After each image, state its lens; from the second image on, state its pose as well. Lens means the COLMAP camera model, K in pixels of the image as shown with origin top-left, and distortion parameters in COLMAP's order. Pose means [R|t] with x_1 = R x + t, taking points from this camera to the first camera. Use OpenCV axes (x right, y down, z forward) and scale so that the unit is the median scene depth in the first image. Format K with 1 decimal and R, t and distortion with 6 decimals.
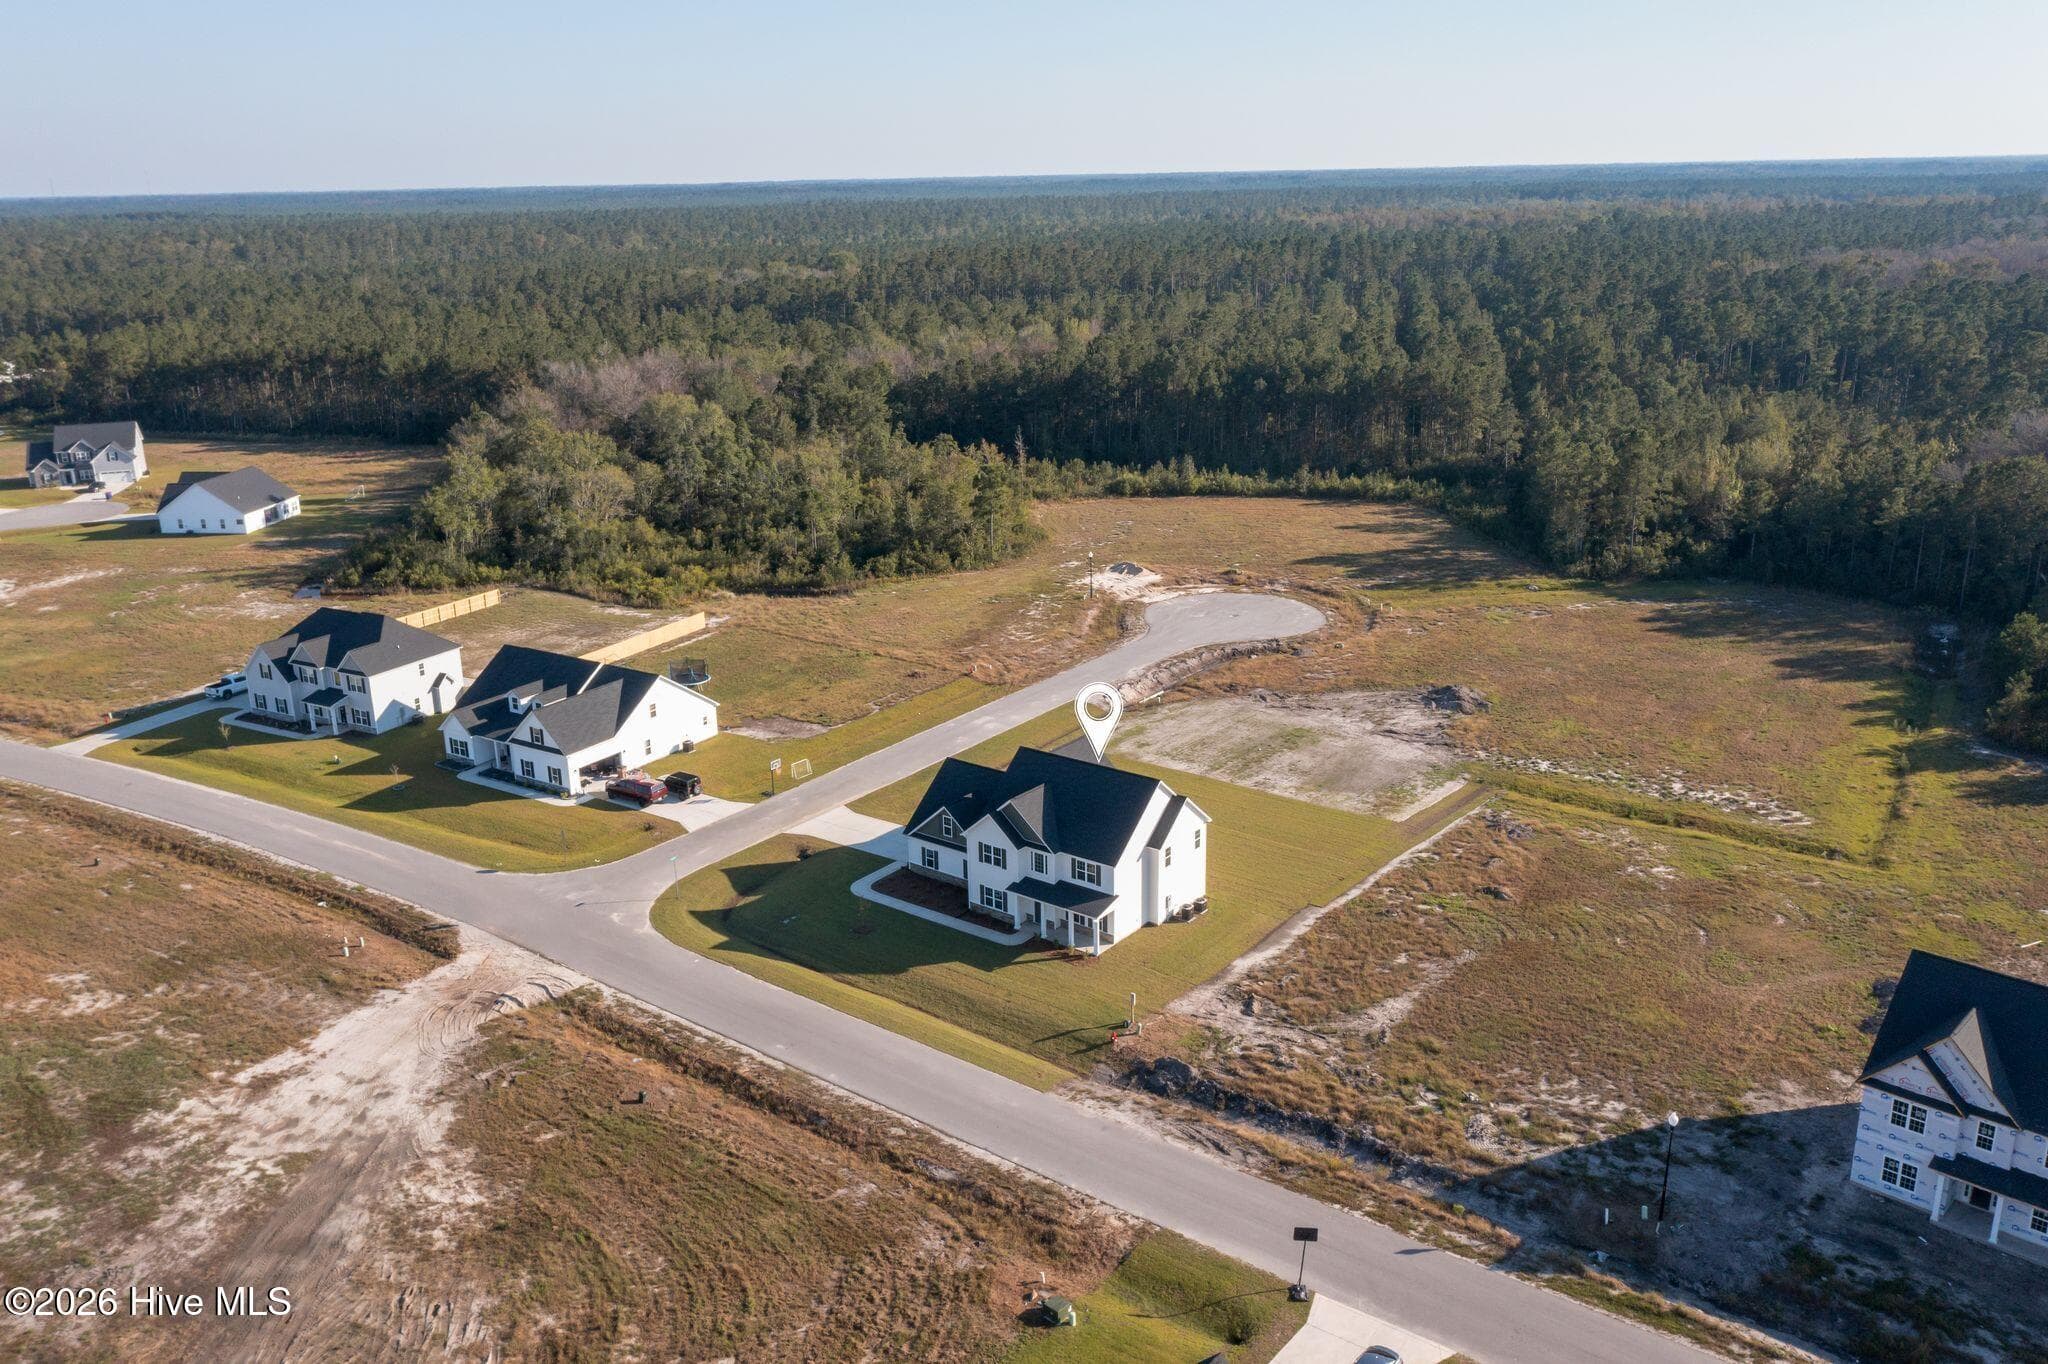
lens RADIAL K [[1622.1, 0, 1037.9], [0, 1622.1, 677.5], [0, 0, 1]] dist [-0.005870, 0.008810]
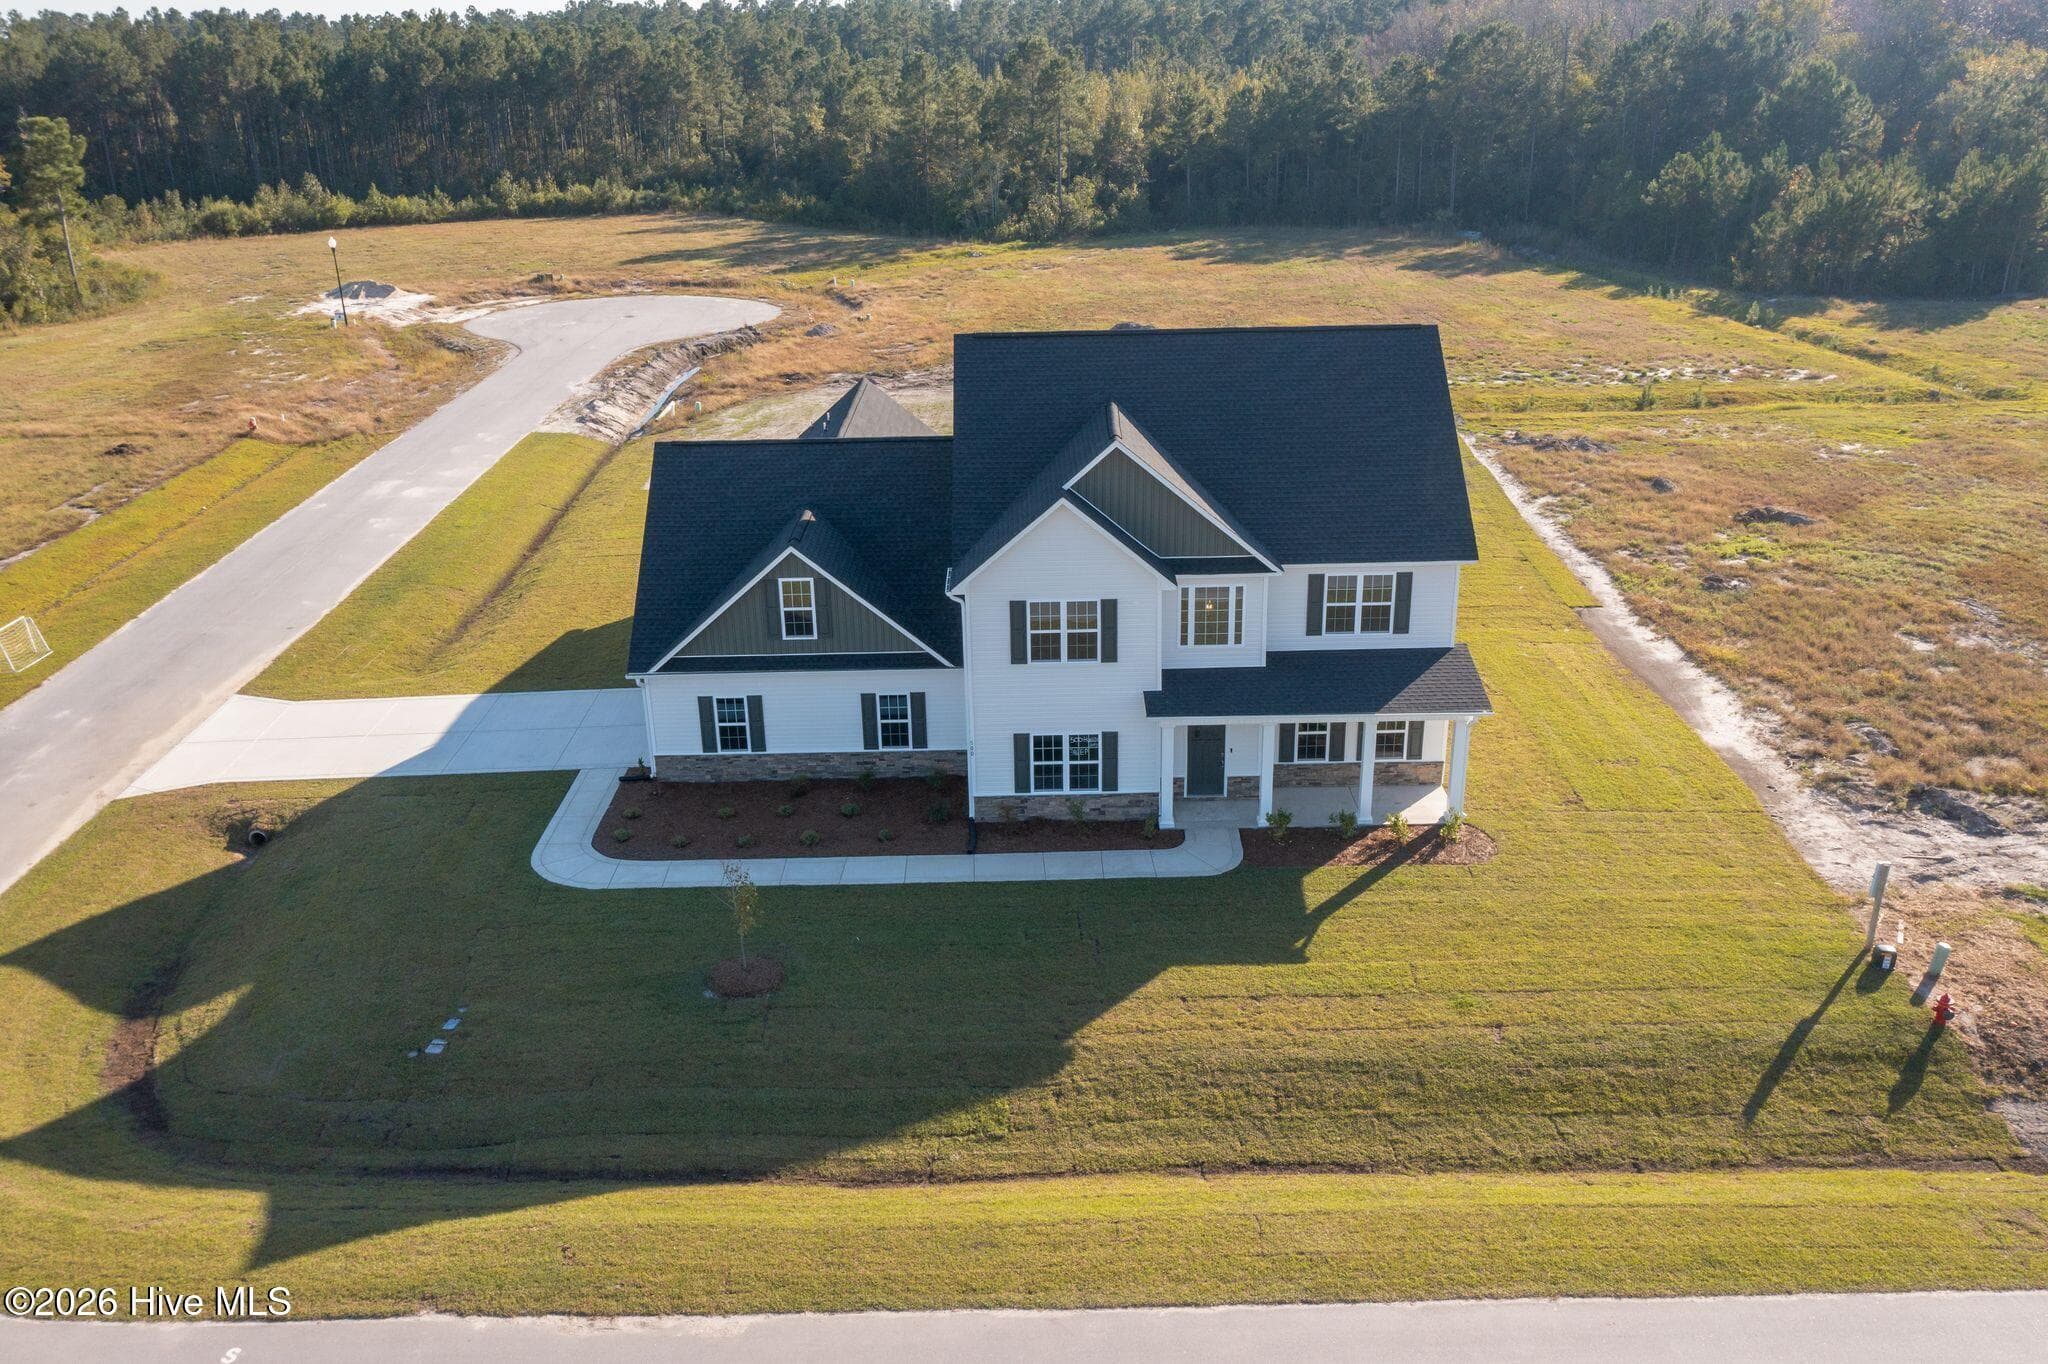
lens RADIAL K [[1622.1, 0, 1029.8], [0, 1622.1, 685.6], [0, 0, 1]] dist [-0.005870, 0.008810]
pose [[0.789721, -0.223835, 0.571174, -0.208444], [0.185329, 0.974605, 0.125693, 0.073105], [-0.584803, 0.006592, 0.811148, 0.693060]]
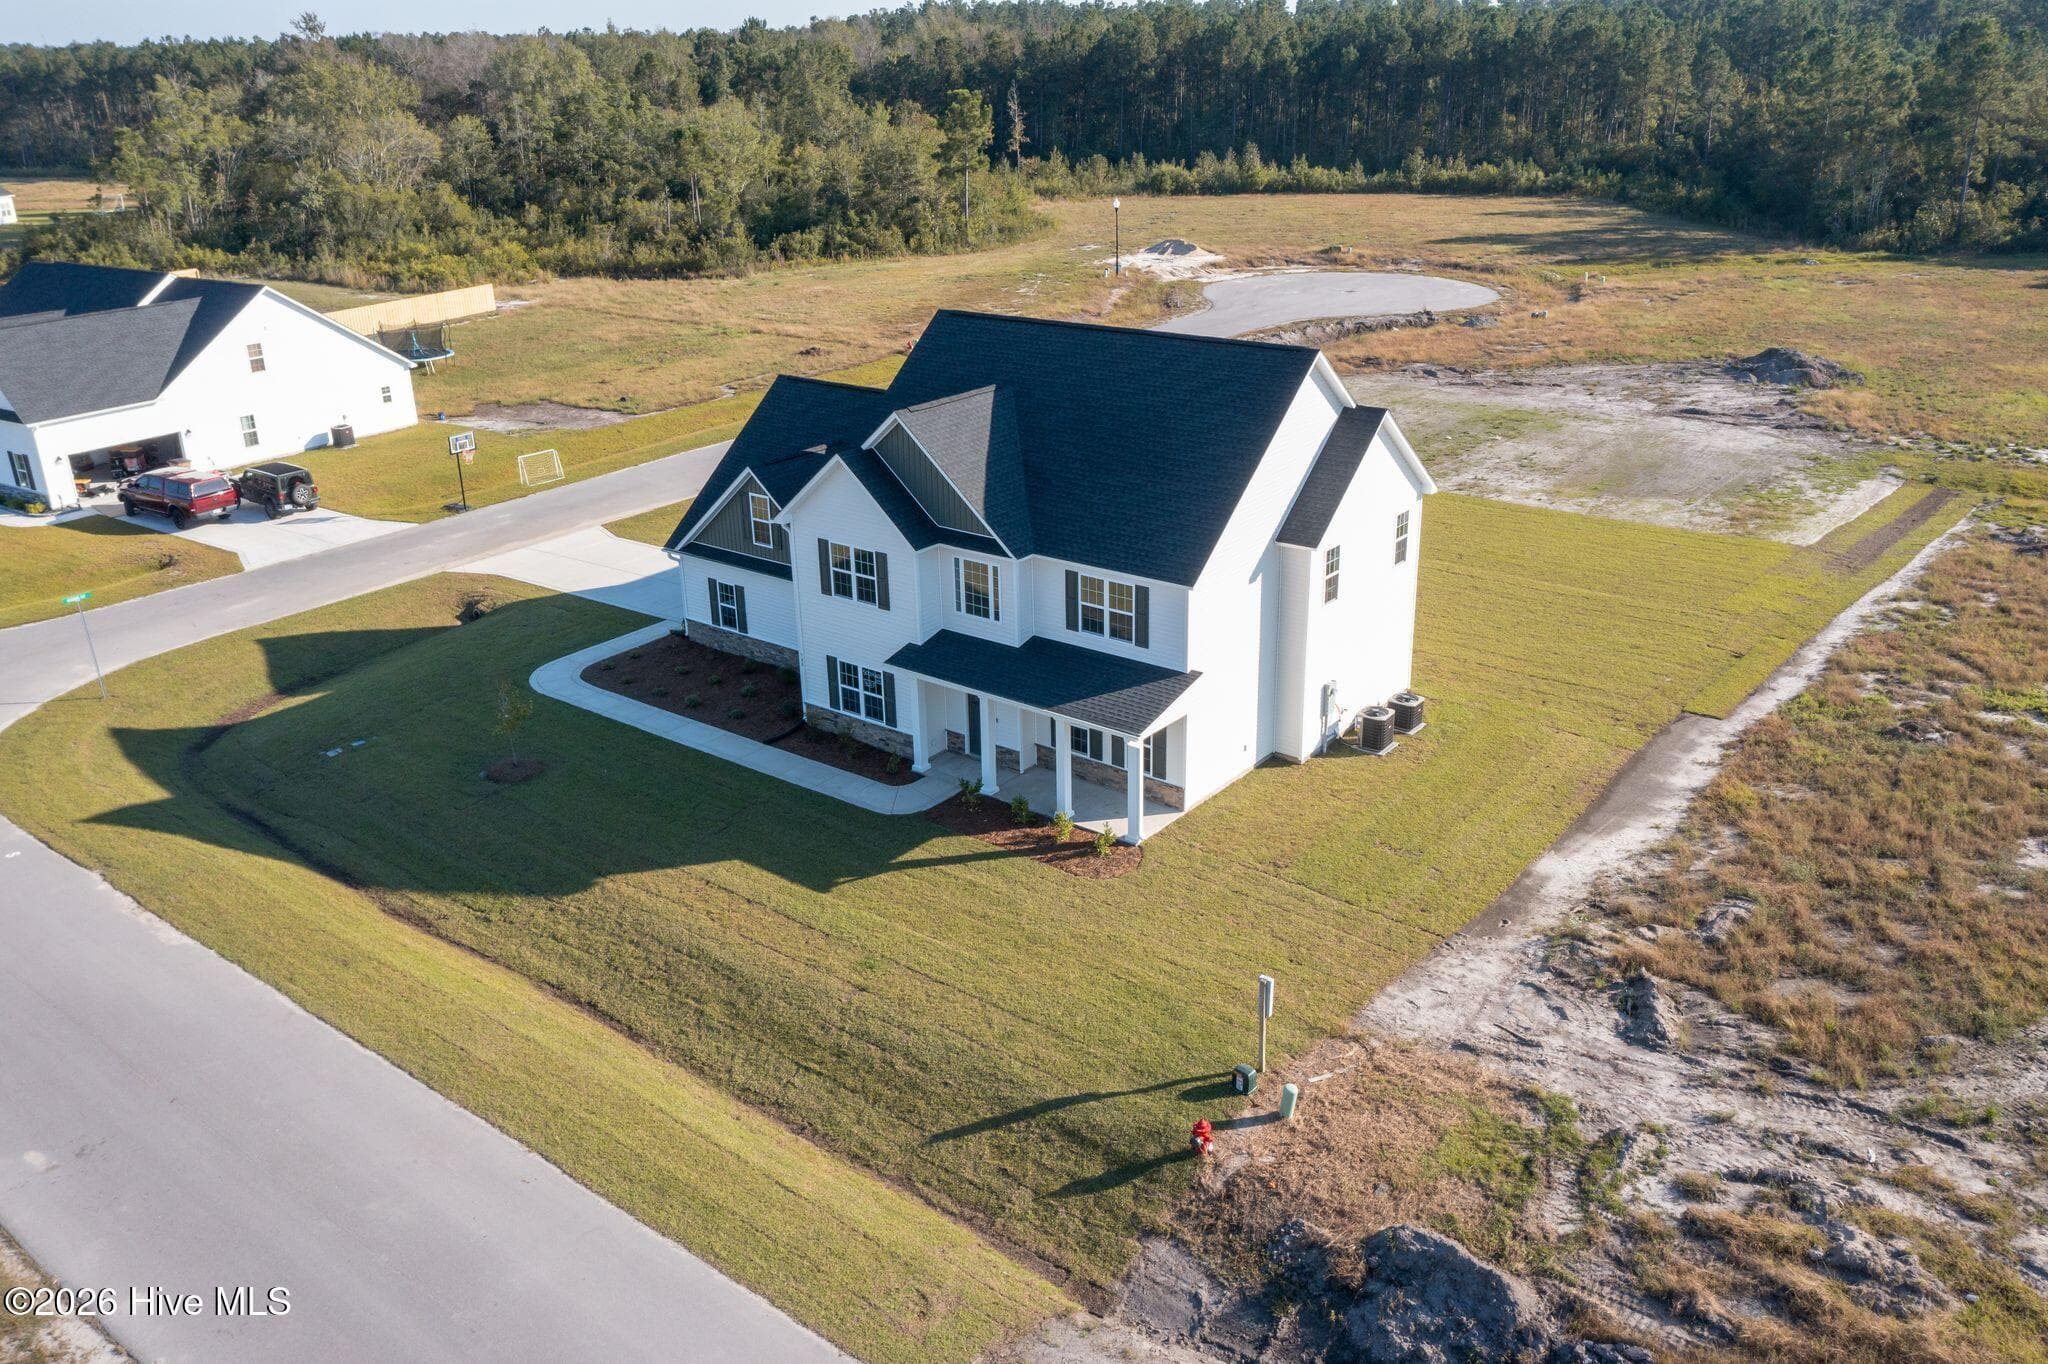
lens RADIAL K [[1622.1, 0, 1039.2], [0, 1622.1, 667.4], [0, 0, 1]] dist [-0.005870, 0.008810]
pose [[0.999913, 0.001188, -0.013151, 0.017995], [-0.000267, 0.997558, 0.069846, 0.098504], [0.013202, -0.069836, 0.997471, 0.590308]]
